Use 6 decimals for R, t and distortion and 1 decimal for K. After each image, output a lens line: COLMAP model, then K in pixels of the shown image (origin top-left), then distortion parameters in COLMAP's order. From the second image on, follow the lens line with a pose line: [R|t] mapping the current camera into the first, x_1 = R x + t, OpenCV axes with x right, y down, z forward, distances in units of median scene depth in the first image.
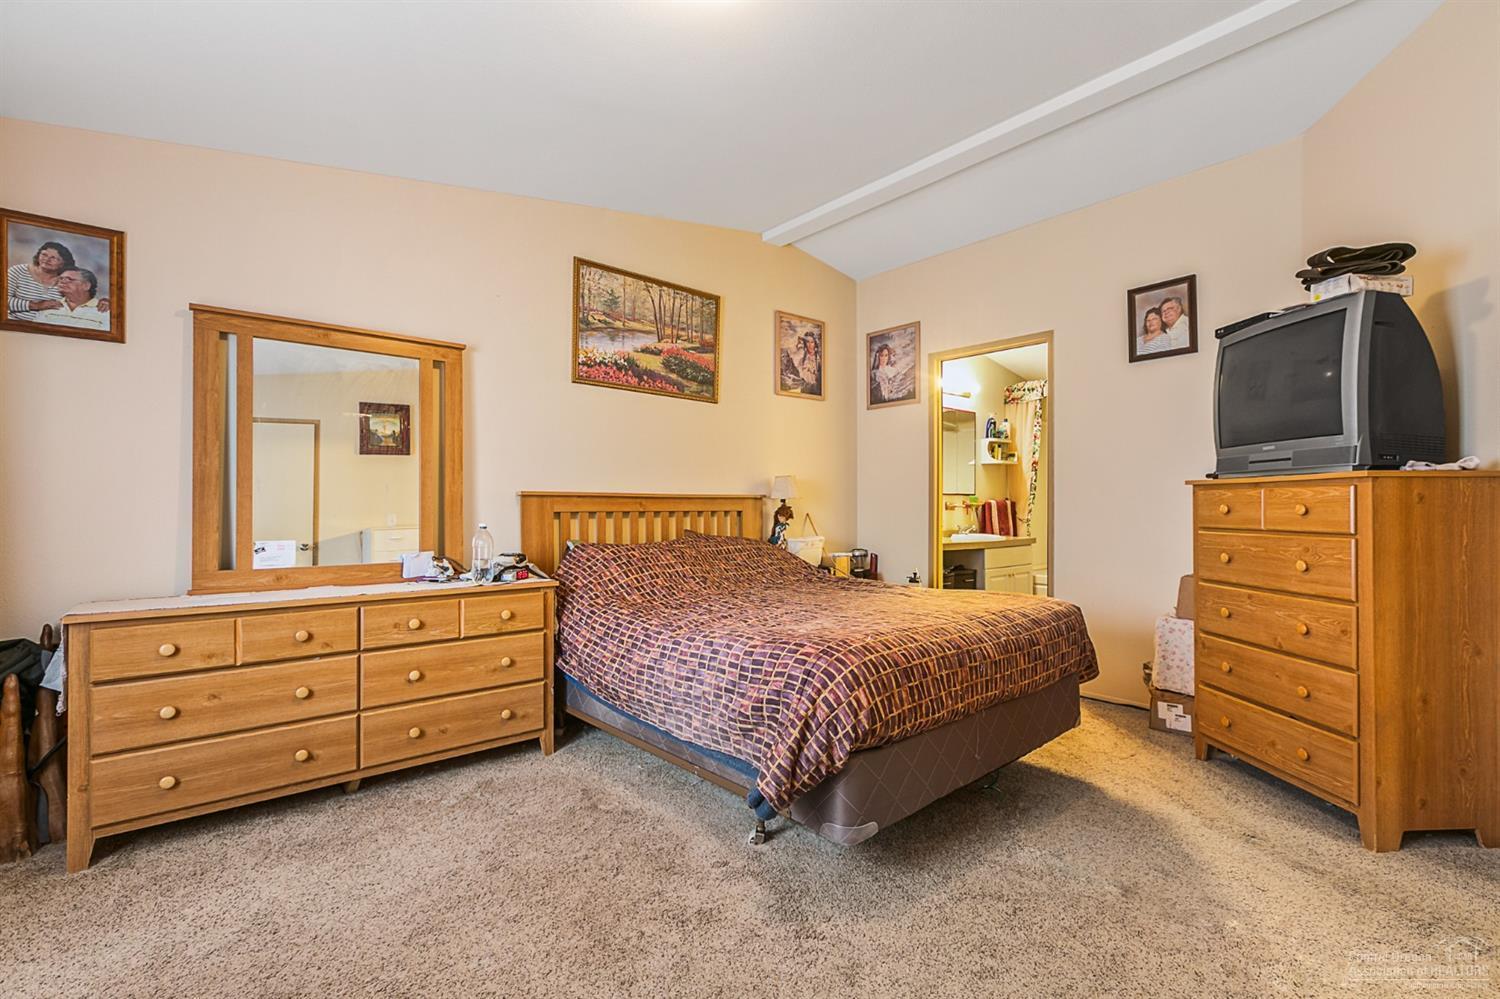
lens RADIAL K [[677.5, 0, 752.4], [0, 677.5, 502.6], [0, 0, 1]] dist [-0.001602, -0.001416]
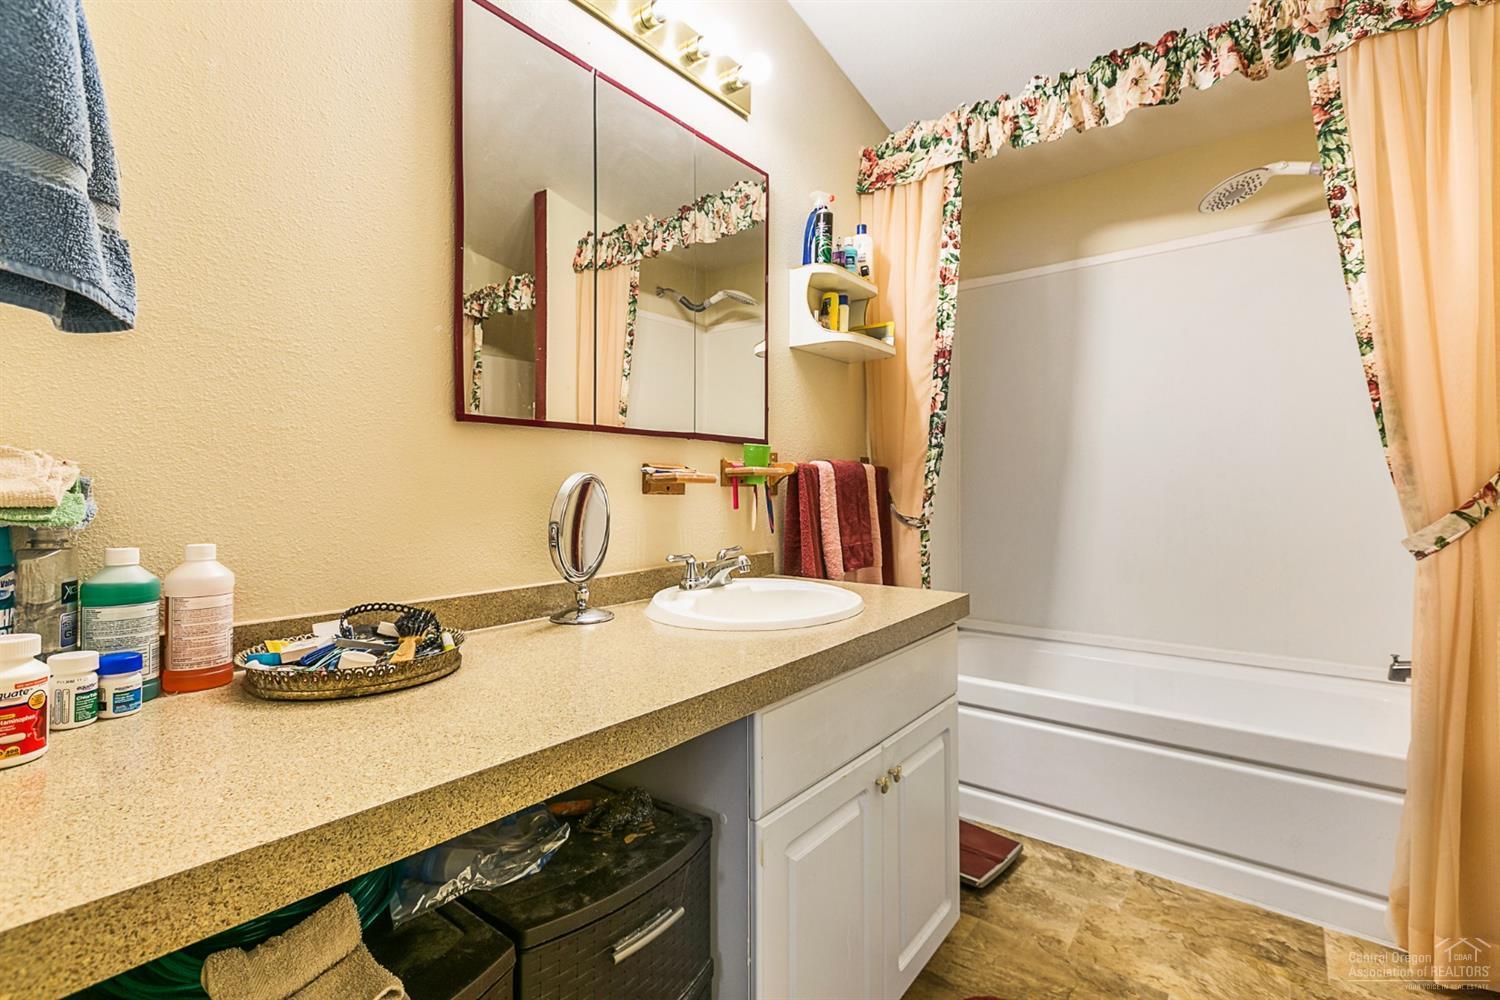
lens RADIAL K [[677.5, 0, 746.9], [0, 677.5, 494.4], [0, 0, 1]] dist [-0.001602, -0.001416]
pose [[0.980219, -0.005419, 0.197842, 0.254097], [0.002664, 0.999896, 0.014189, 0.007413], [-0.197898, -0.013381, 0.980131, 0.688893]]
